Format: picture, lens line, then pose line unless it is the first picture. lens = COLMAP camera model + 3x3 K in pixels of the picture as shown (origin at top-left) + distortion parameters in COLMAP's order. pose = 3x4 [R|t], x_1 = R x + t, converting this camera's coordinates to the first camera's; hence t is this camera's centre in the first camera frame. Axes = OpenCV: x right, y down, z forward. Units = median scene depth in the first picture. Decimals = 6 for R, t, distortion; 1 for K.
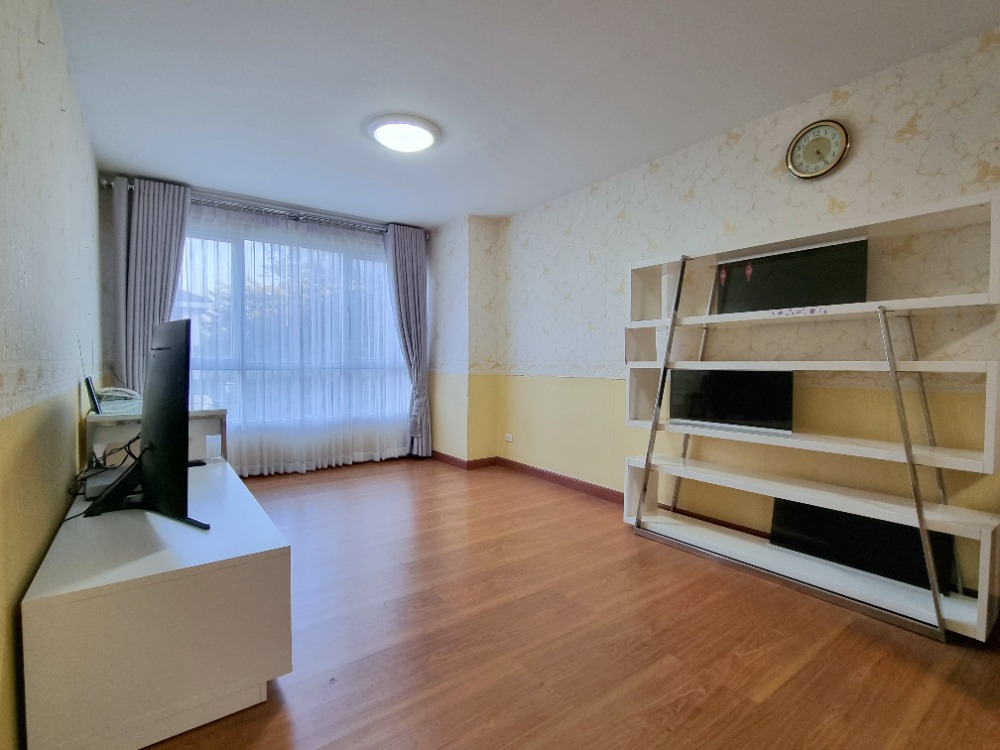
lens RADIAL K [[474.3, 0, 496.0], [0, 474.3, 377.5], [0, 0, 1]] dist [0.001071, 0.000289]
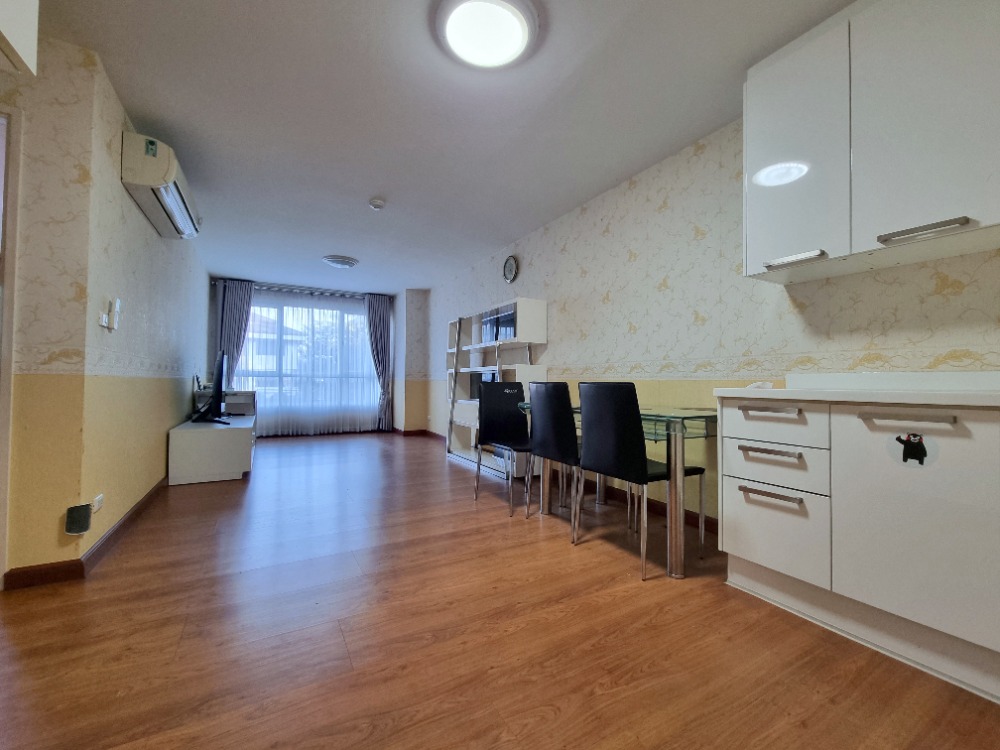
lens RADIAL K [[406.5, 0, 500.0], [0, 406.5, 375.0], [0, 0, 1]] dist [-0.008522, 0.000018]
pose [[0.995011, -0.003042, -0.099722, 0.431111], [-0.002089, 0.998681, -0.051308, 0.050639], [0.099747, 0.051261, 0.993692, -0.435615]]
